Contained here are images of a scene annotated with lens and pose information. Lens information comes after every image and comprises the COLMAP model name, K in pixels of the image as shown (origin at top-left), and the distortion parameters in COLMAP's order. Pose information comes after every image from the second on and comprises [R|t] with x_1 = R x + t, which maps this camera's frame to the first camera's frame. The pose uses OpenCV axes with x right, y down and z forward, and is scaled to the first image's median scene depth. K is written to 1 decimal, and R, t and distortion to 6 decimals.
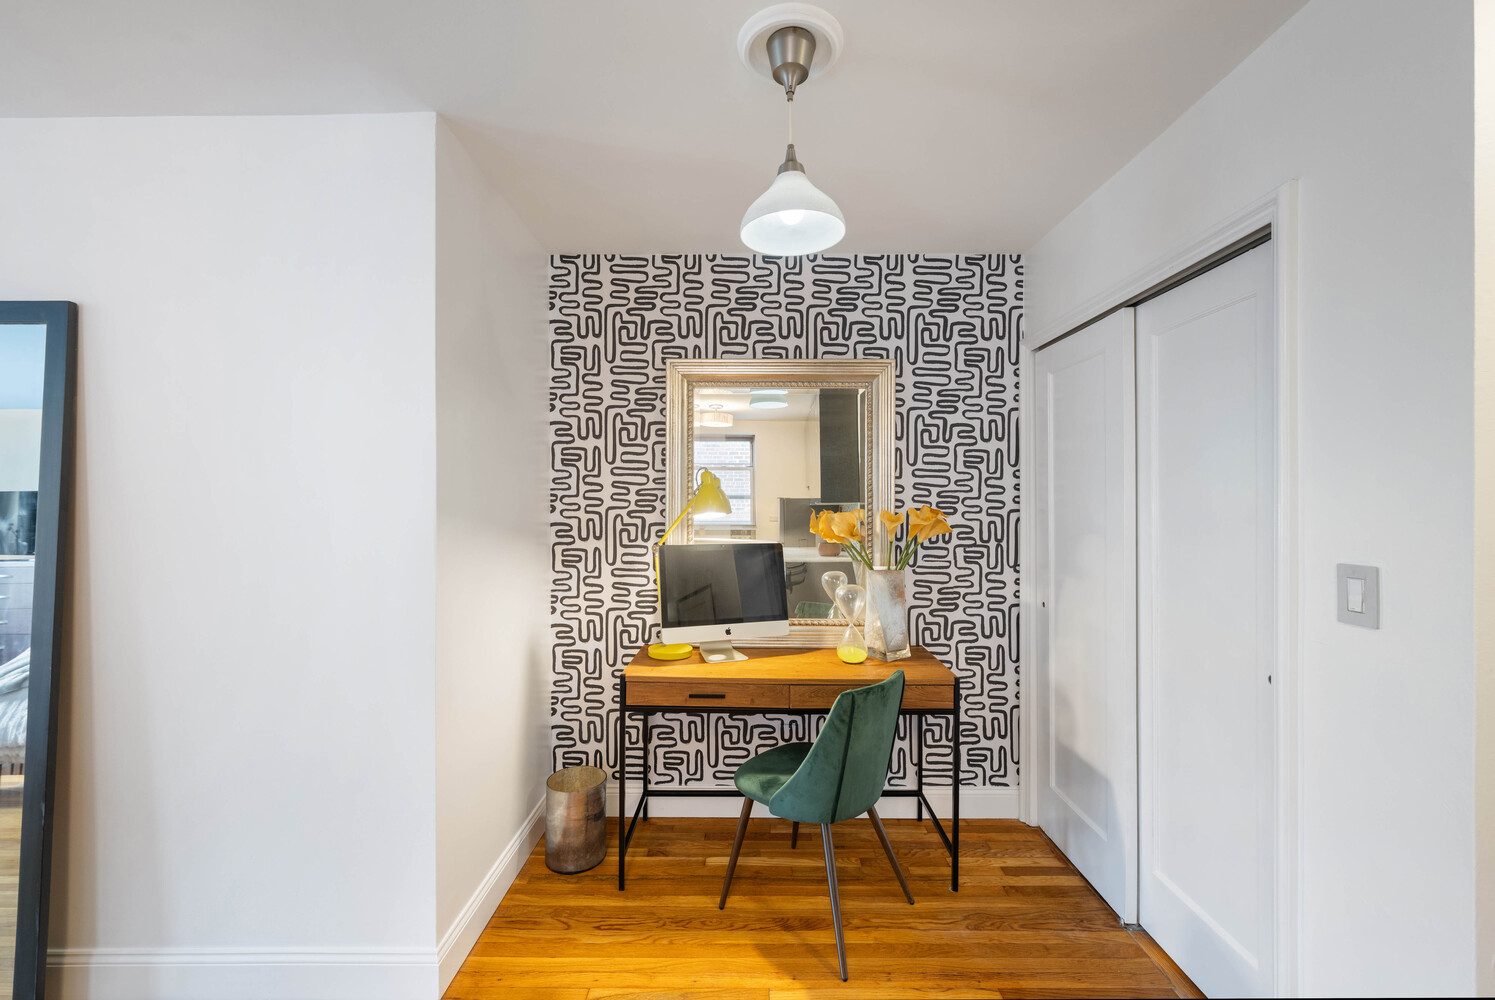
lens RADIAL K [[603.9, 0, 734.2], [0, 603.9, 487.5], [0, 0, 1]] dist [-0.009049, 0.000670]
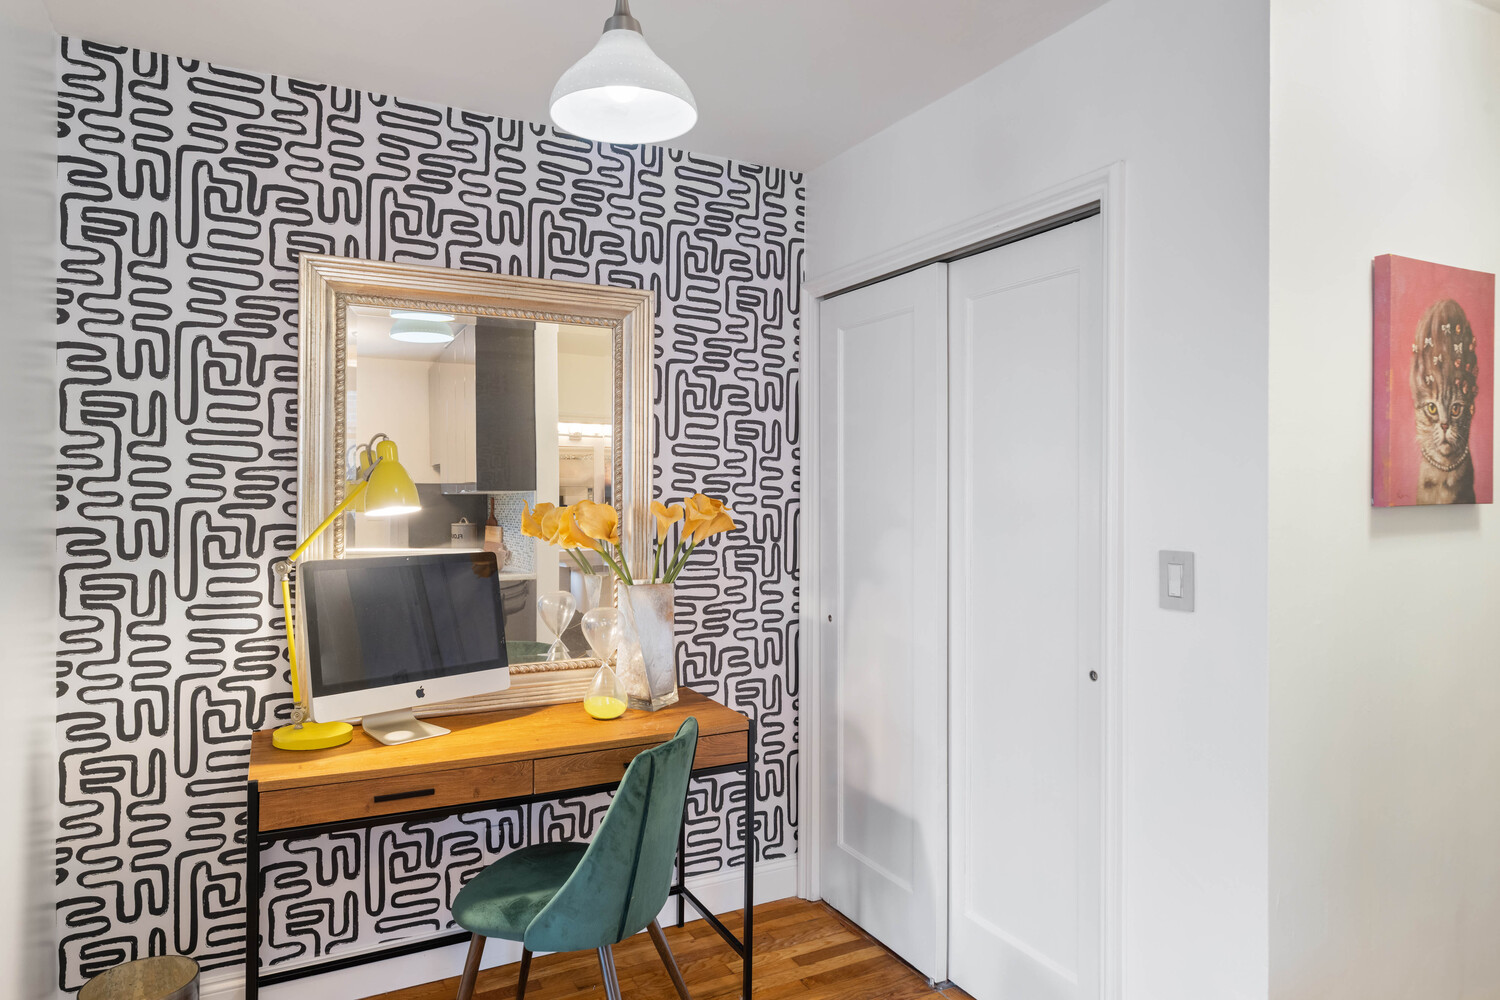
lens RADIAL K [[912.2, 0, 734.7], [0, 912.2, 465.1], [0, 0, 1]] dist [-0.012272, 0.000747]
pose [[0.882583, 0.012163, 0.469998, -0.156260], [-0.010131, 0.999925, -0.006852, 0.001155], [-0.470047, 0.001286, 0.882641, -0.005446]]
